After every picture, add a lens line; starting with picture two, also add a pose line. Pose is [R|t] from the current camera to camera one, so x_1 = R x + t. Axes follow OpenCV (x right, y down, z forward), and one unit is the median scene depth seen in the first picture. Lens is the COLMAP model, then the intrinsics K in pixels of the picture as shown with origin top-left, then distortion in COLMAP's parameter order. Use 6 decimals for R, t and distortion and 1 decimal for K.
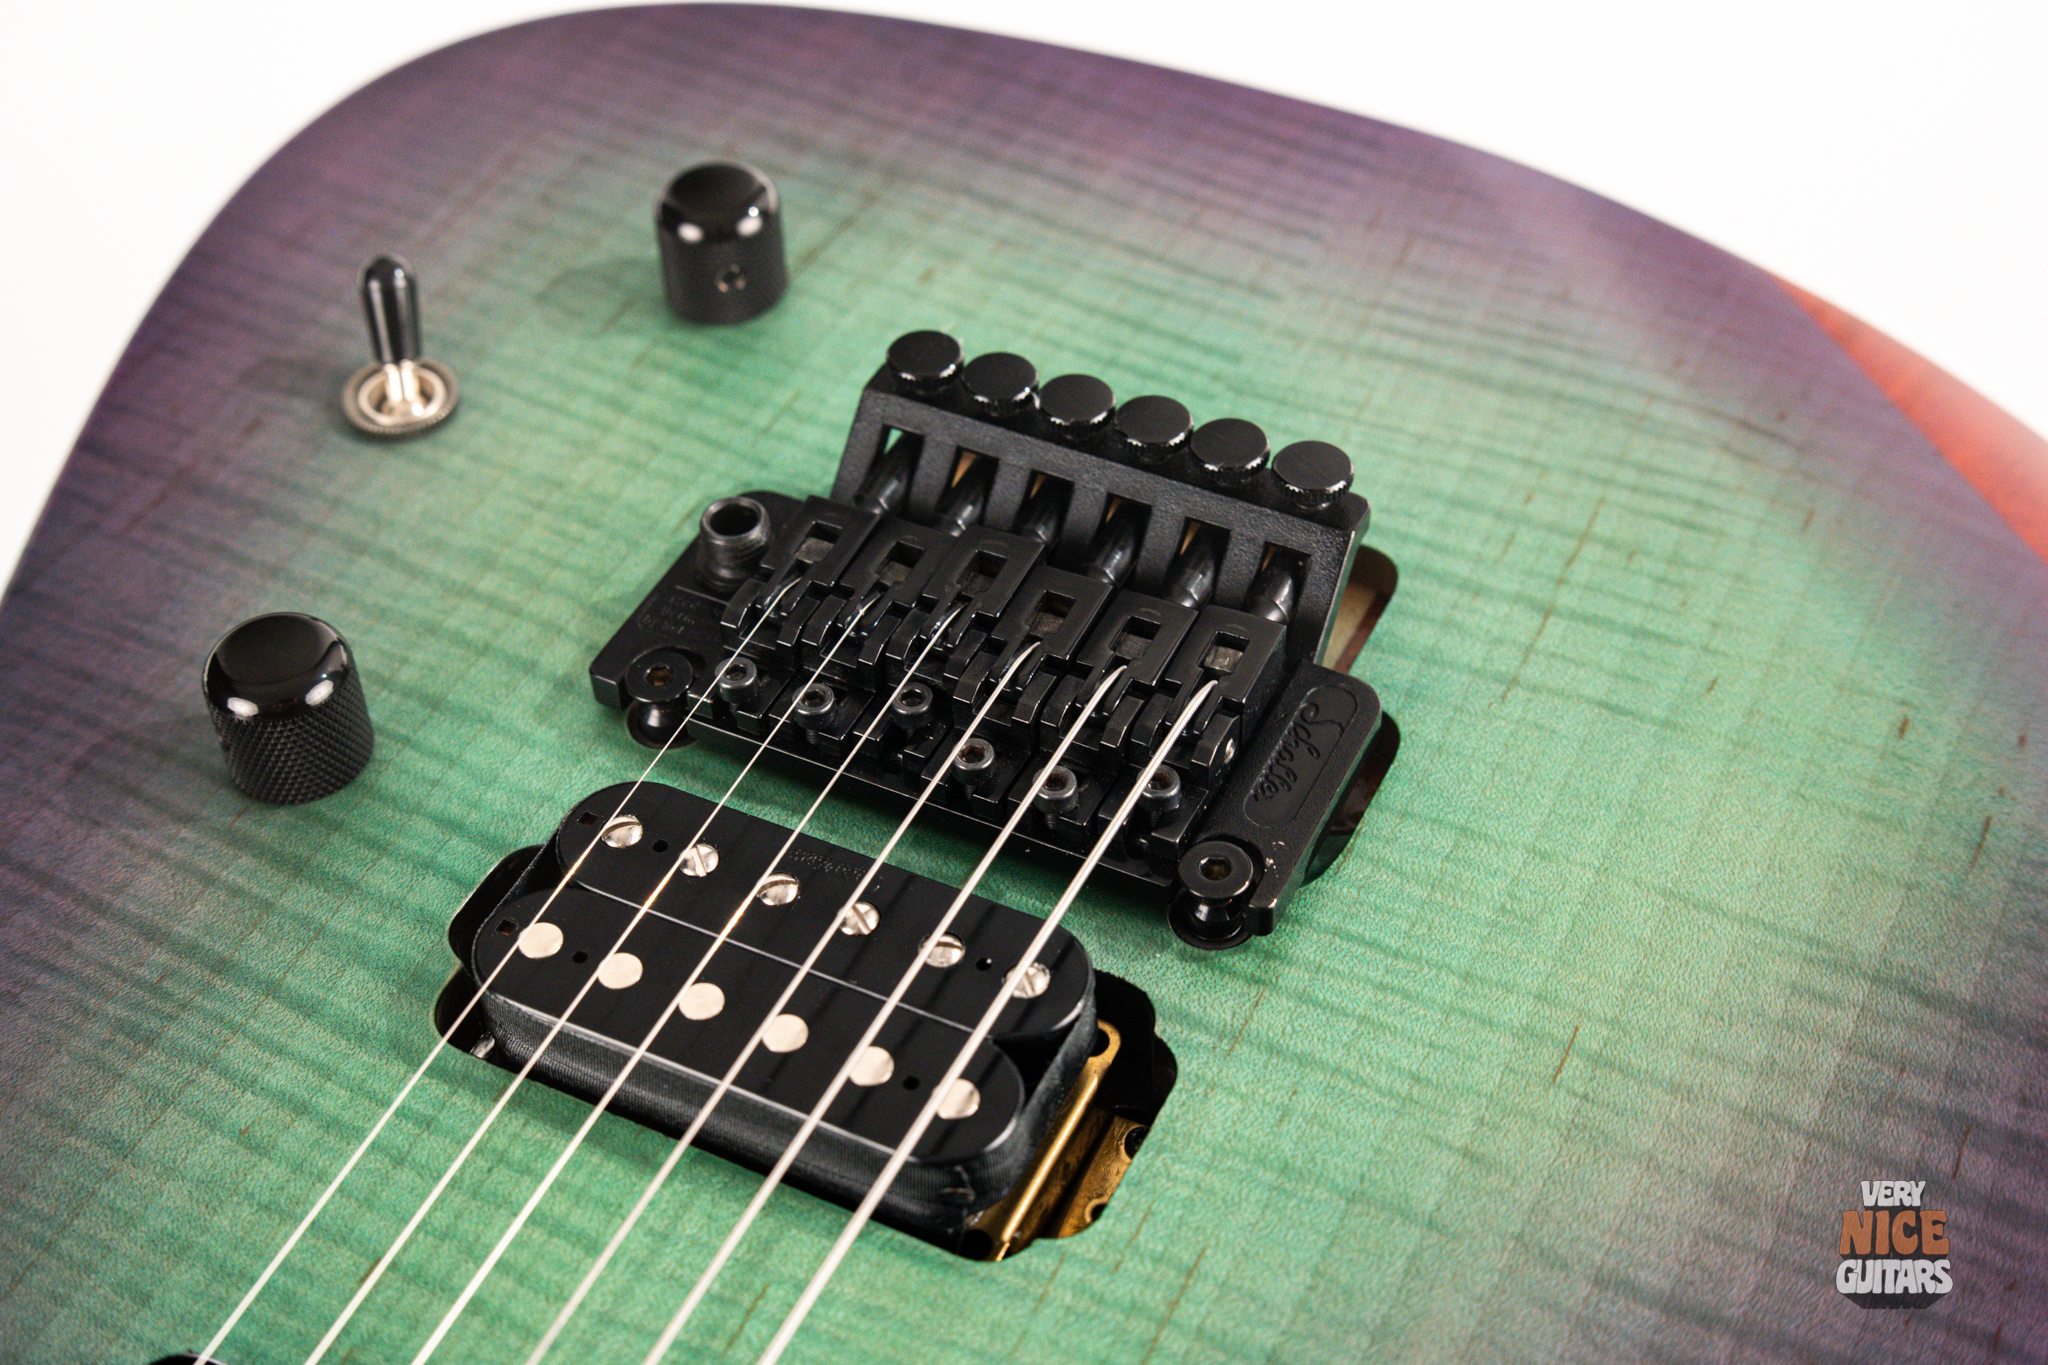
lens RADIAL K [[2930.7, 0, 1026.8], [0, 2930.7, 681.5], [0, 0, 1]] dist [0.047223, 0.000000]
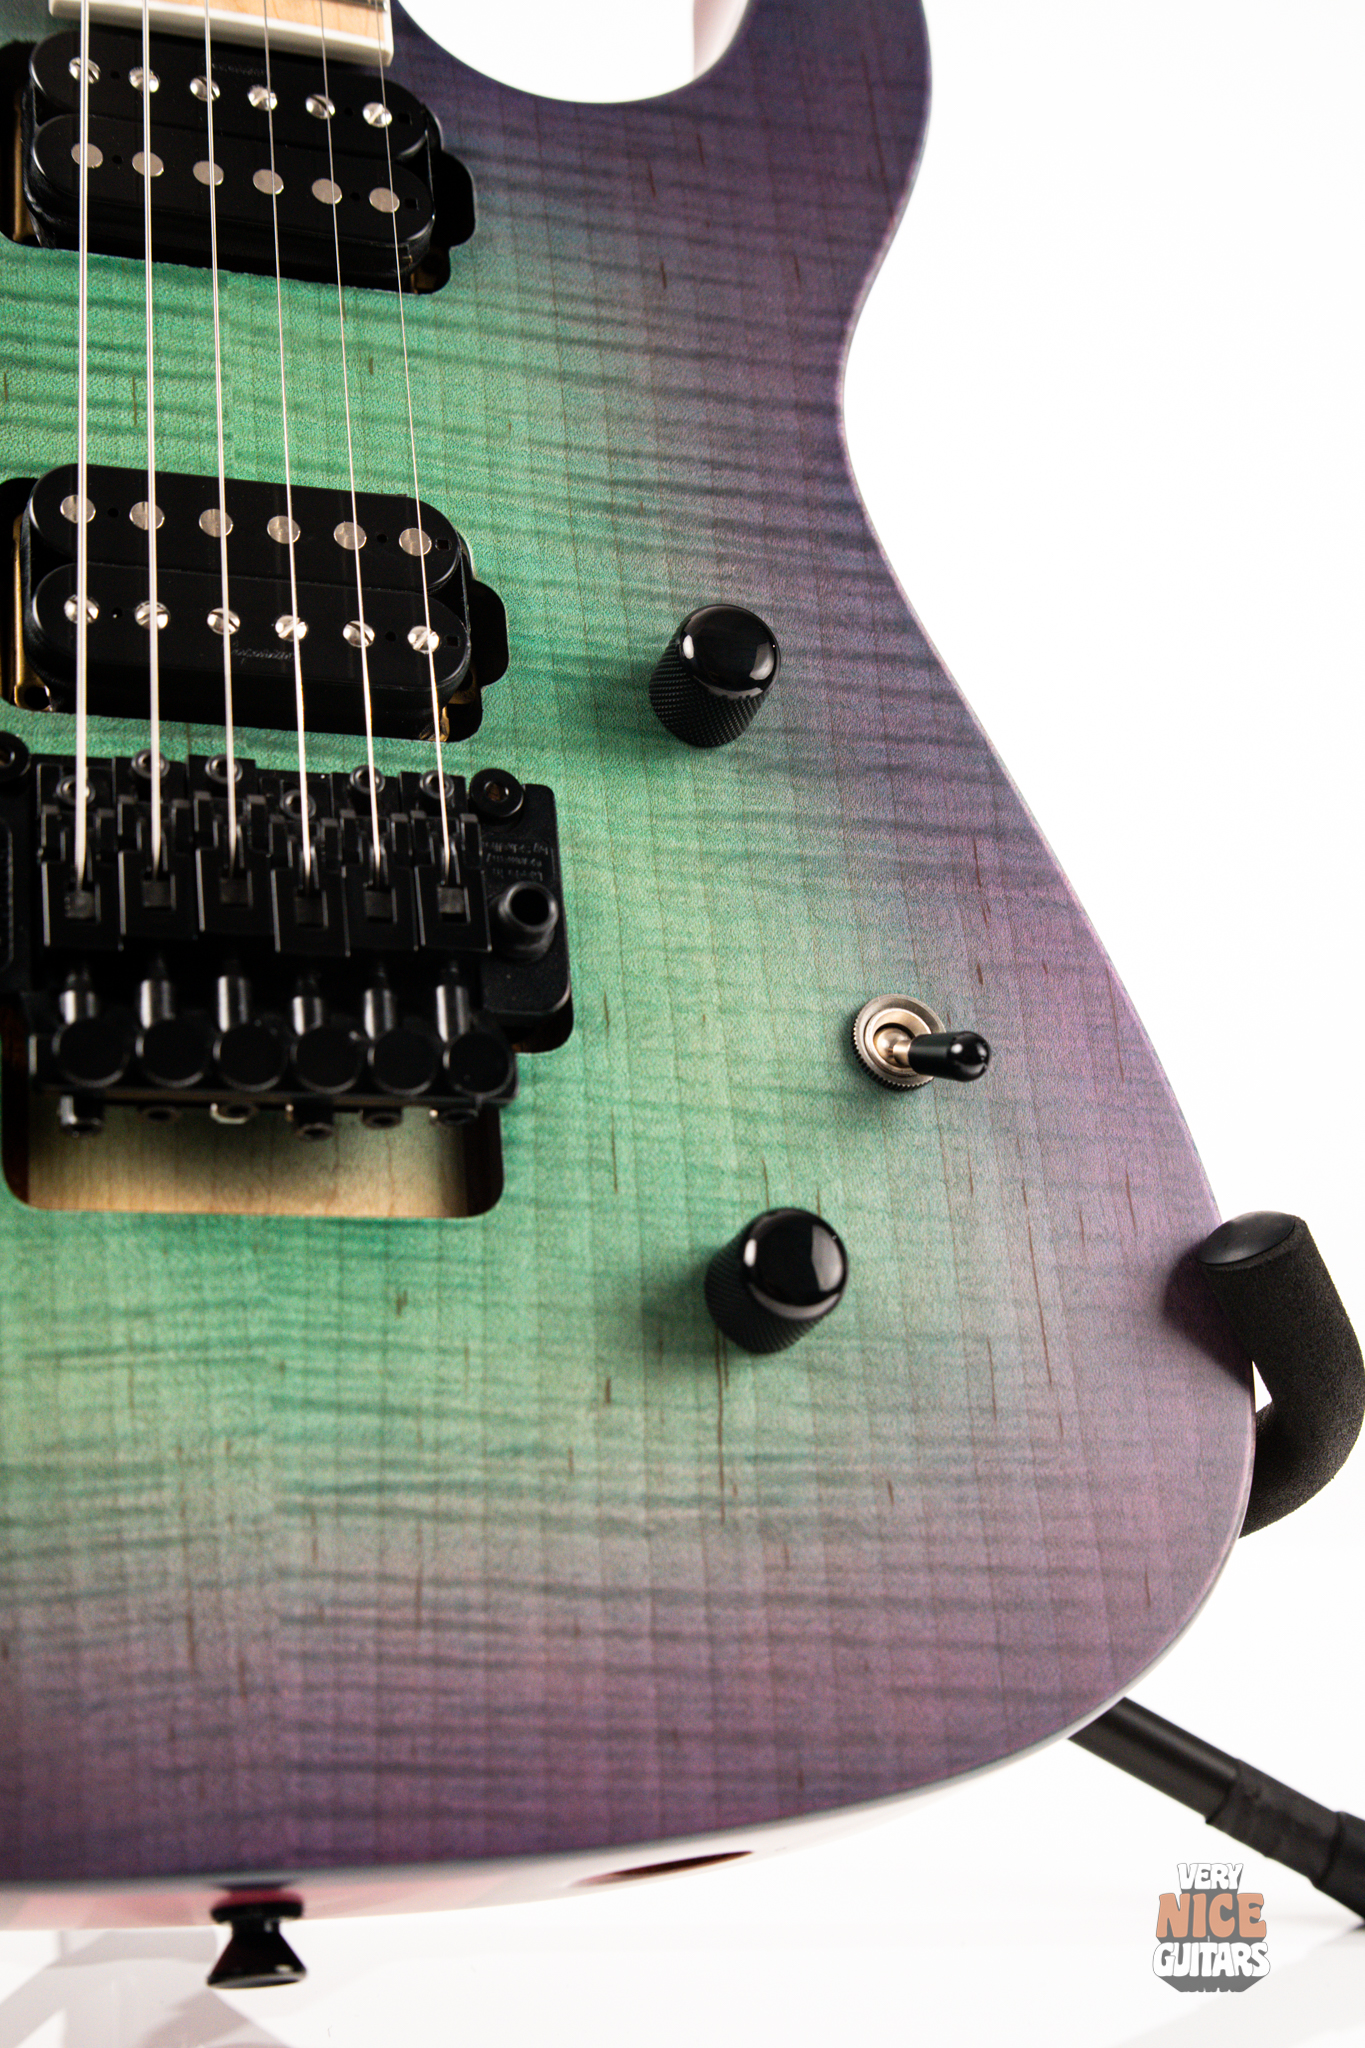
lens RADIAL K [[2930.7, 0, 691.1], [0, 2930.7, 1028.9], [0, 0, 1]] dist [0.047223, 0.000000]
pose [[-0.814570, 0.383303, -0.435377, 0.397740], [-0.561380, -0.331959, 0.758060, -1.049185], [0.146040, 0.861906, 0.485583, 0.499294]]
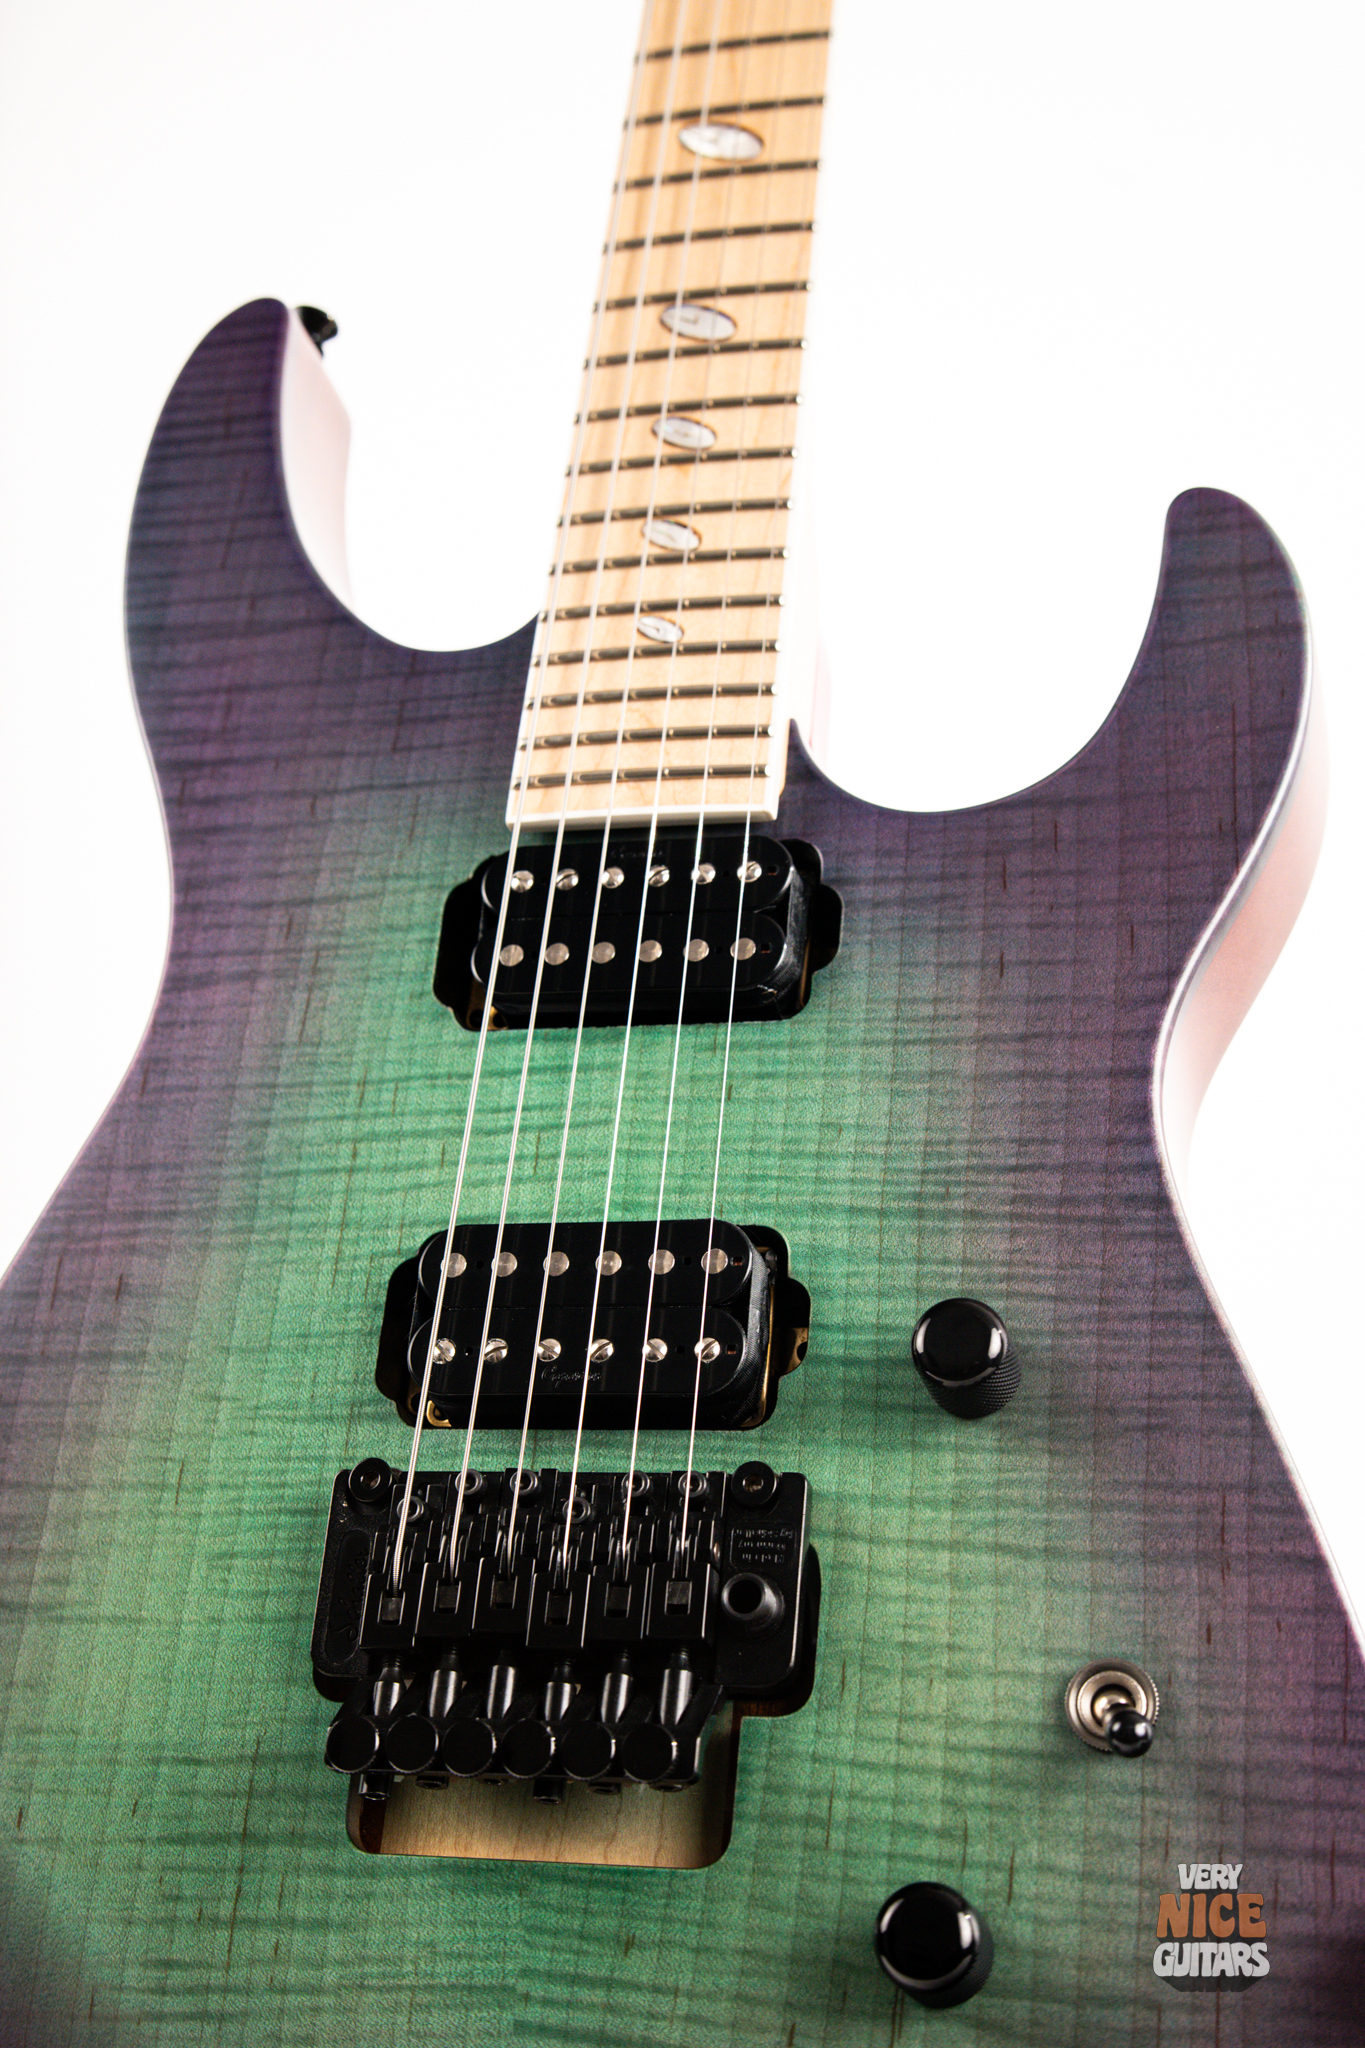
lens RADIAL K [[2930.7, 0, 672.4], [0, 2930.7, 1008.3], [0, 0, 1]] dist [0.047223, 0.000000]
pose [[-0.893725, 0.441723, 0.078329, -0.315810], [-0.043140, -0.258416, 0.965070, -1.388495], [0.446535, 0.859128, 0.250009, 0.413042]]
